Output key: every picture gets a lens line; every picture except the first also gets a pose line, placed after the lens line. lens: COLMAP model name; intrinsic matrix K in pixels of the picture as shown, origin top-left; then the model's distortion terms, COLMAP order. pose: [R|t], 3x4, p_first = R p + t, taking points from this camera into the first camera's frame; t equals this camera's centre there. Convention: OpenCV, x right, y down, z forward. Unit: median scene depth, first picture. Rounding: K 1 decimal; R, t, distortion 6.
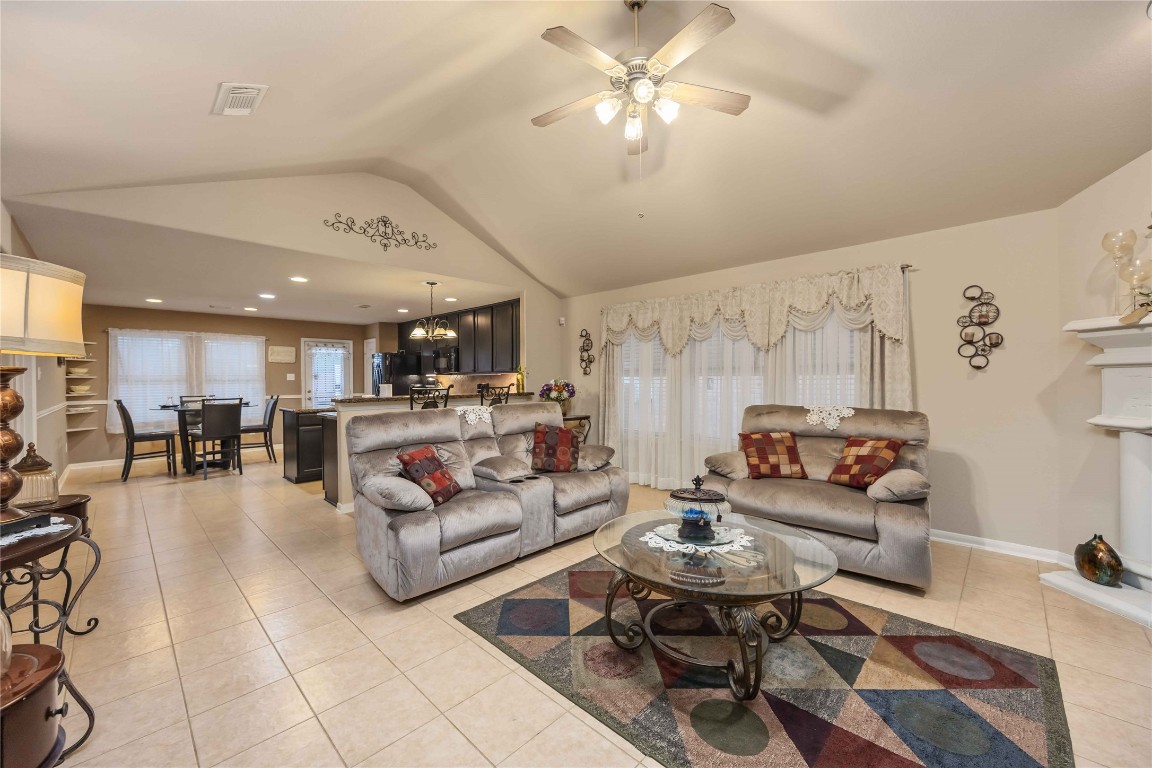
lens RADIAL K [[454.3, 0, 579.2], [0, 454.3, 378.6], [0, 0, 1]] dist [-0.003886, 0.000412]
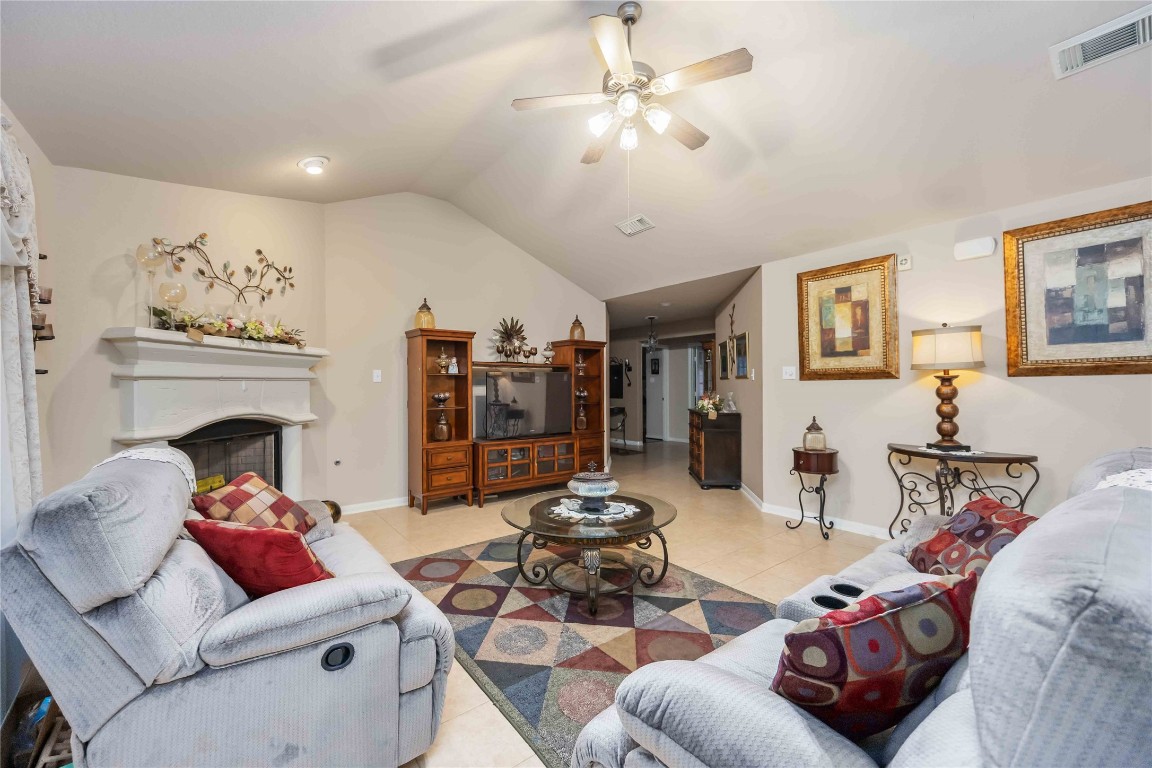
lens RADIAL K [[454.3, 0, 575.5], [0, 454.3, 381.6], [0, 0, 1]] dist [-0.003886, 0.000412]
pose [[-0.989823, 0.012111, 0.141788, 0.056724], [0.010028, 0.999831, -0.015397, 0.003071], [-0.141950, -0.013818, -0.989777, 1.027889]]
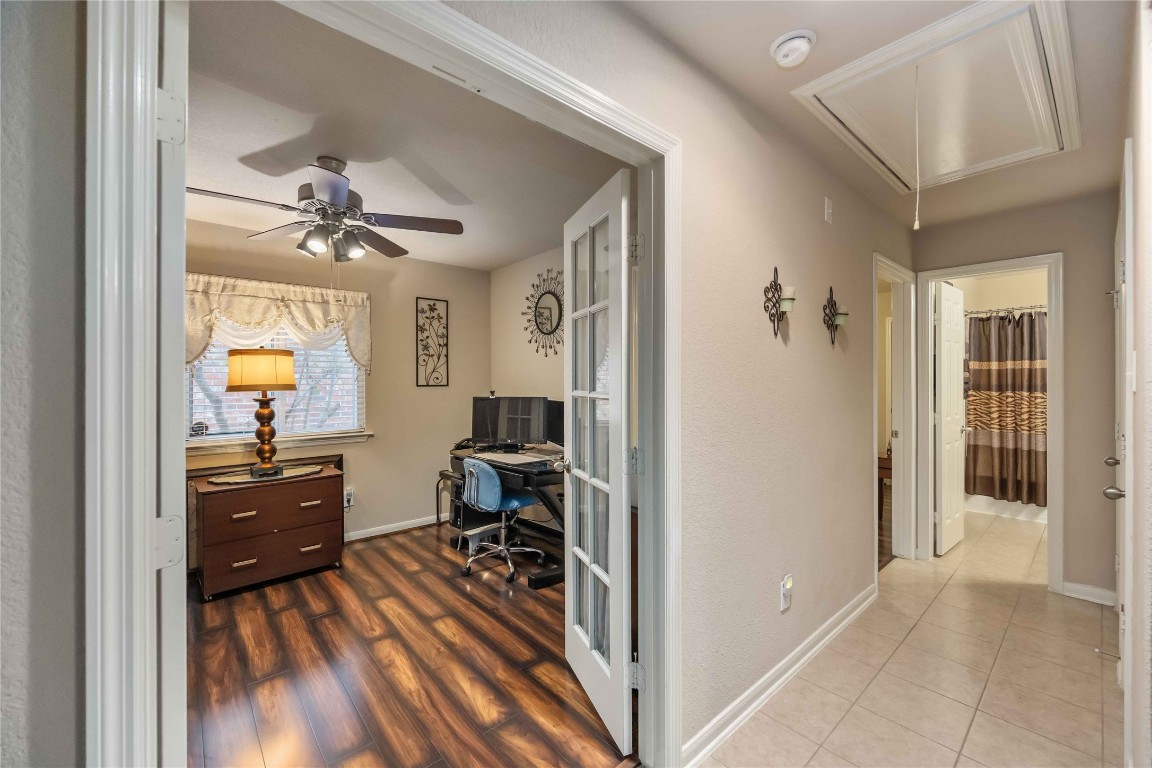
lens RADIAL K [[454.3, 0, 580.7], [0, 454.3, 380.5], [0, 0, 1]] dist [-0.003886, 0.000412]
pose [[-0.073446, 0.010238, -0.997247, 0.244143], [0.011030, 0.999894, 0.009453, -0.037650], [0.997238, -0.010306, -0.073551, 0.807820]]
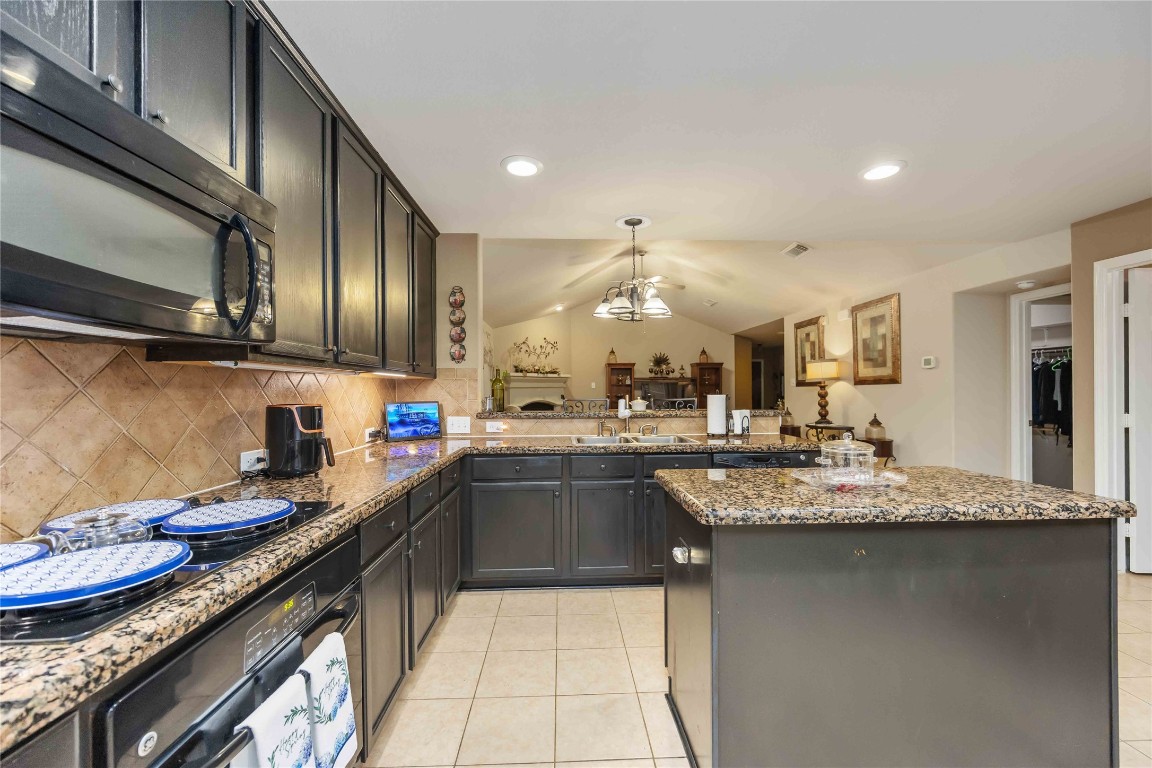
lens RADIAL K [[454.3, 0, 577.6], [0, 454.3, 390.7], [0, 0, 1]] dist [-0.003886, 0.000412]
pose [[-0.722935, 0.010266, 0.690840, -0.761183], [0.005794, 0.999945, -0.008796, 0.012988], [-0.690892, -0.002356, -0.722954, 1.668949]]
